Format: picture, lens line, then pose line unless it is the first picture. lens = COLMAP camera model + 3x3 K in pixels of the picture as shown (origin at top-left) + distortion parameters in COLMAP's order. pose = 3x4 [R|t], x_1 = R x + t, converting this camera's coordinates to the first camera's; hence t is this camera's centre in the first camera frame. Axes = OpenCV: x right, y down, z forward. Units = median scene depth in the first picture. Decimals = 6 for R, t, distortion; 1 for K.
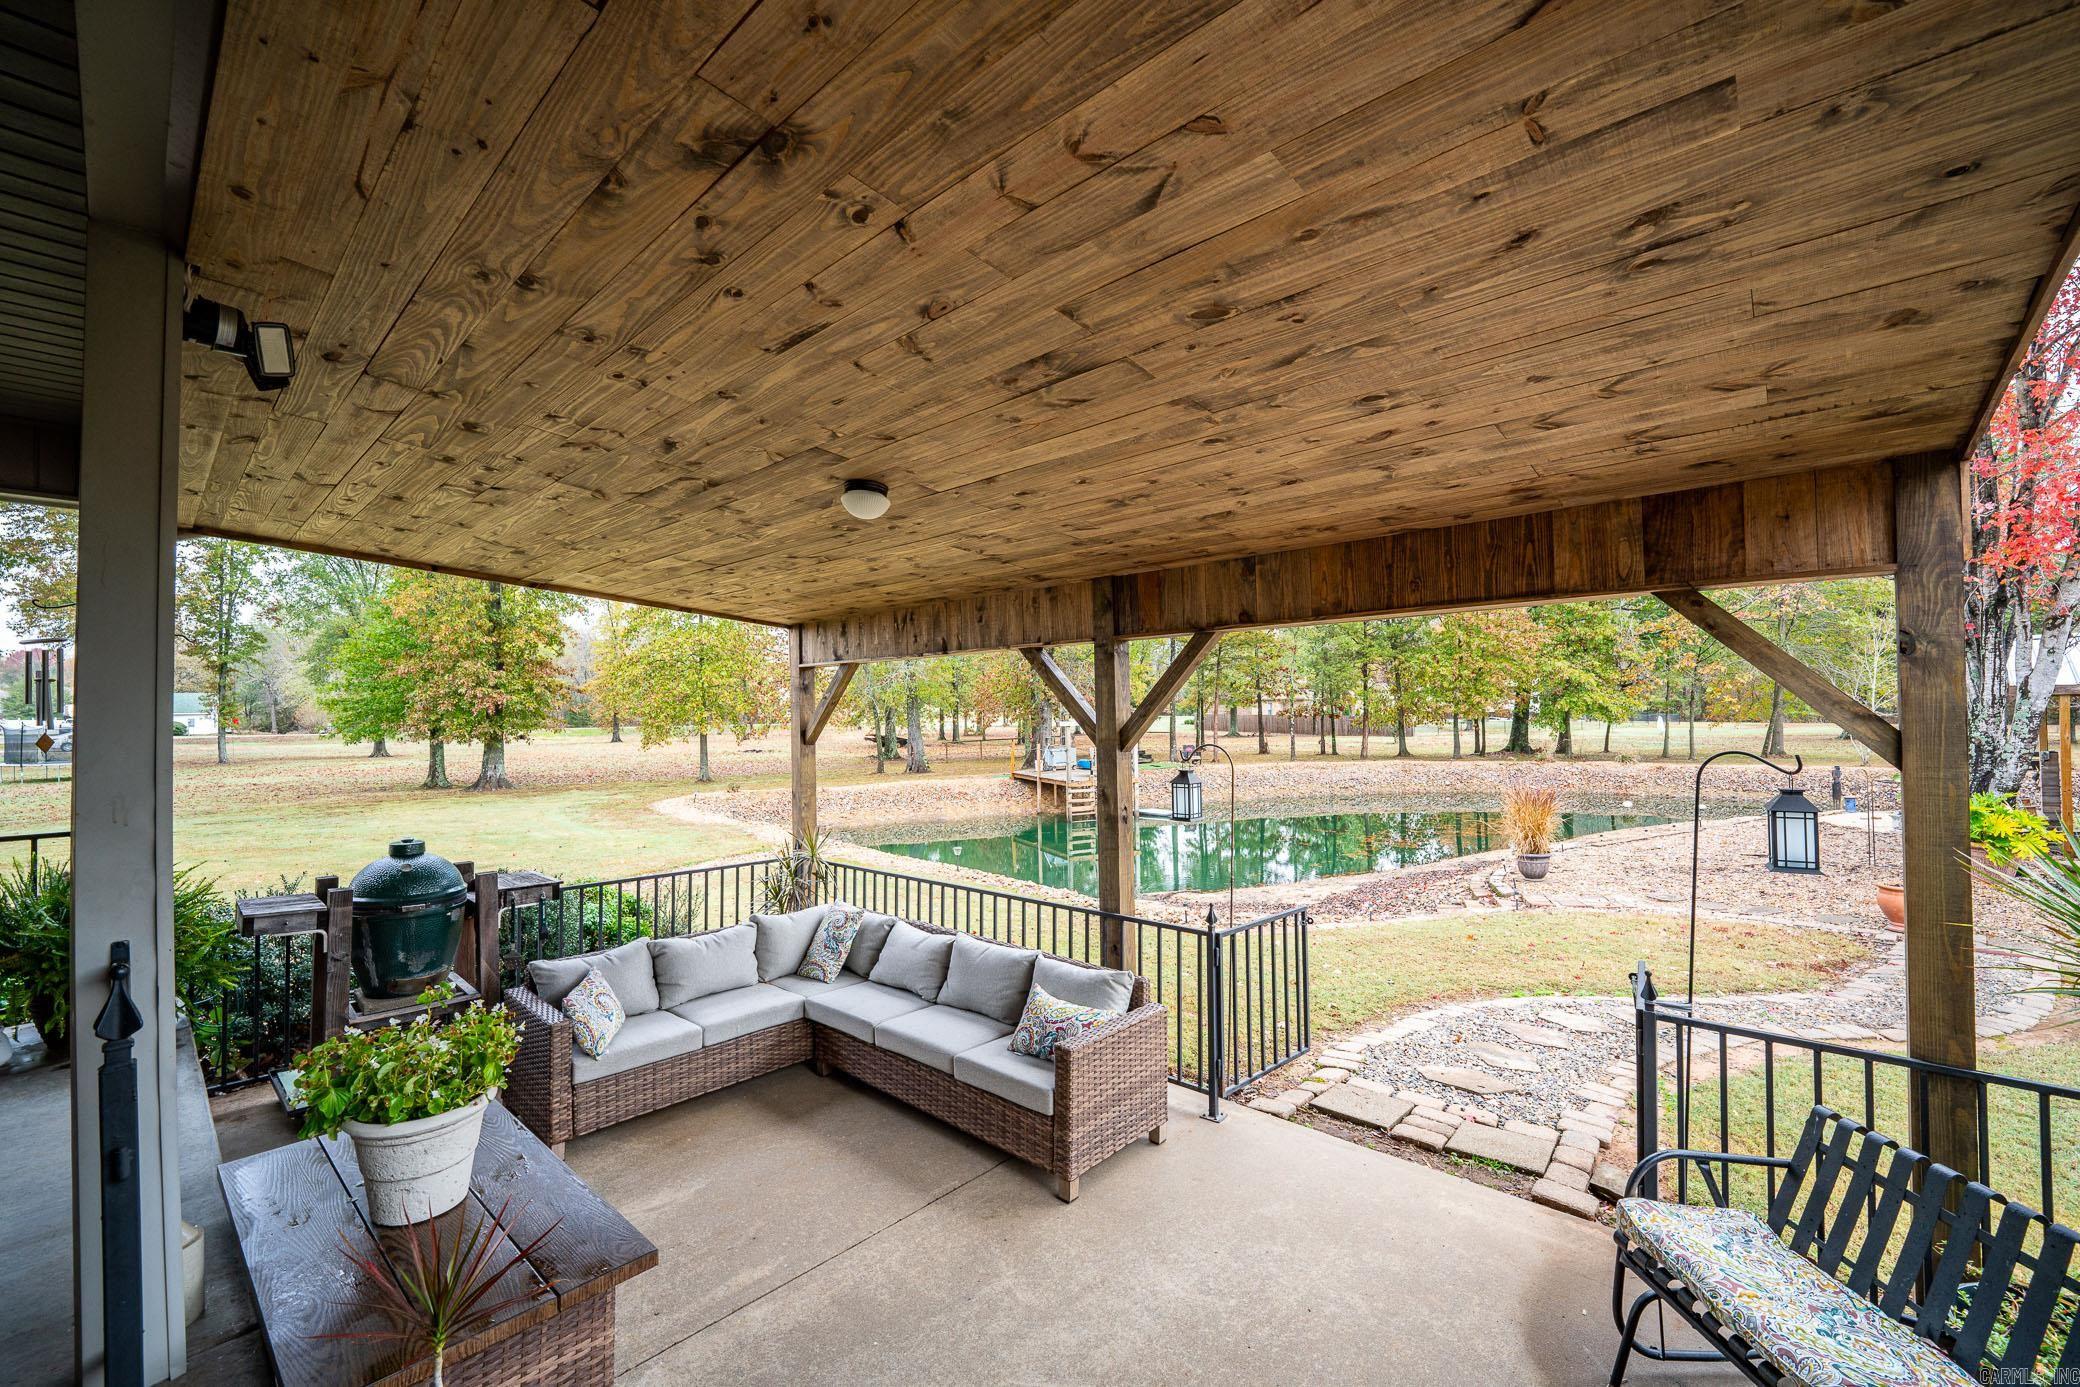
lens RADIAL K [[849.3, 0, 1053.3], [0, 849.3, 704.5], [0, 0, 1]] dist [-0.010293, 0.000413]
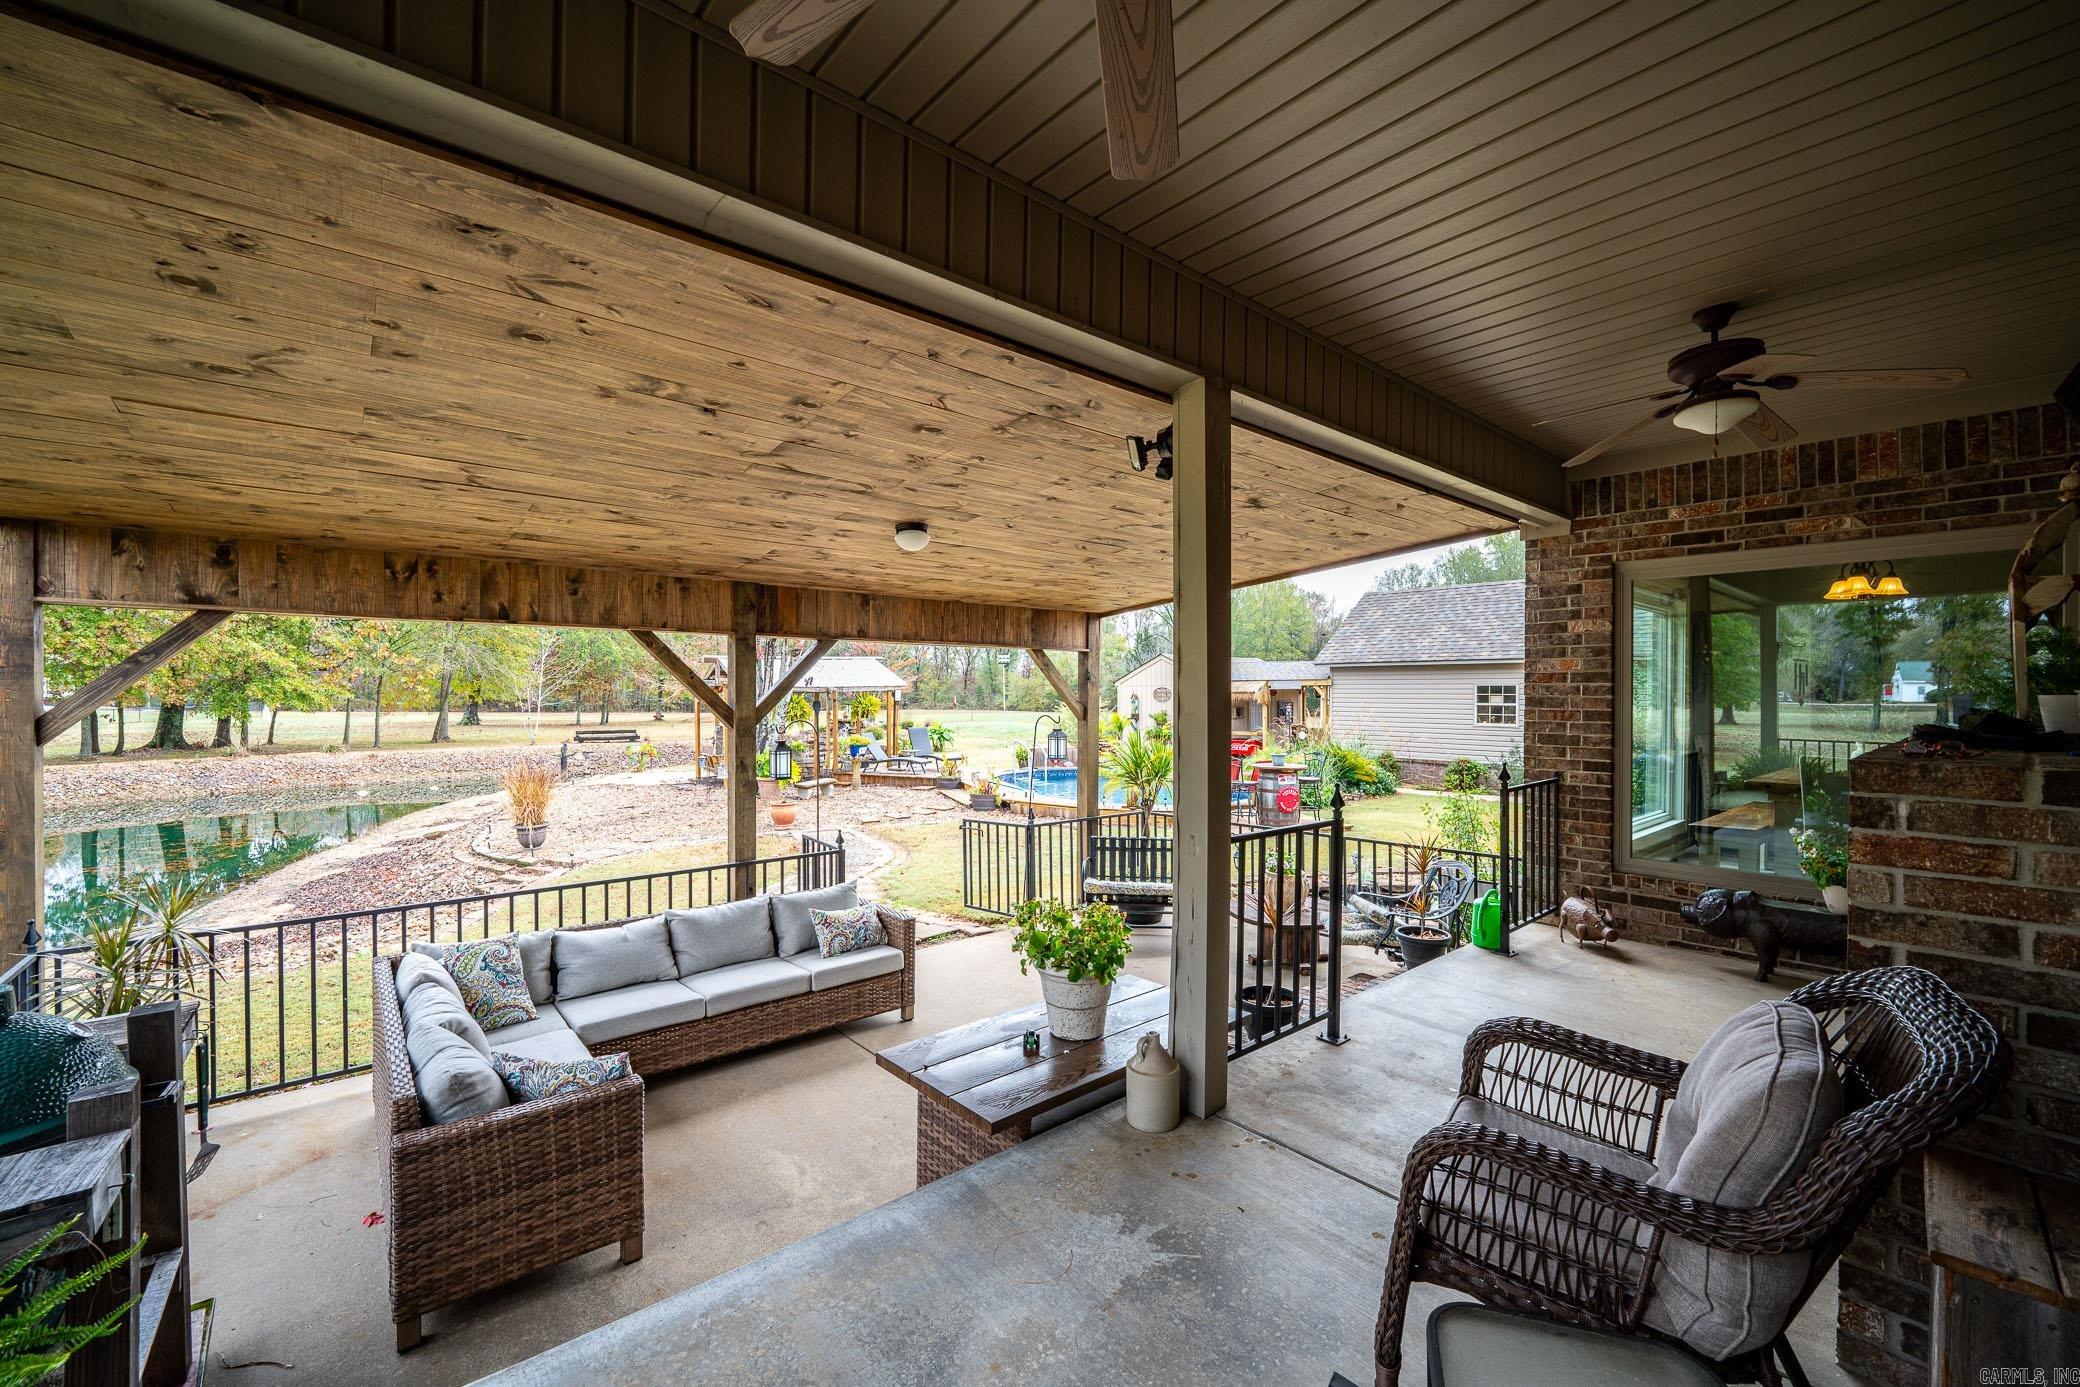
lens RADIAL K [[849.3, 0, 1053.3], [0, 849.3, 704.5], [0, 0, 1]] dist [-0.010293, 0.000413]
pose [[0.119094, 0.004664, 0.992872, -1.028864], [-0.016335, 0.999863, -0.002737, 0.017599], [-0.992749, -0.015893, 0.119154, 0.408453]]
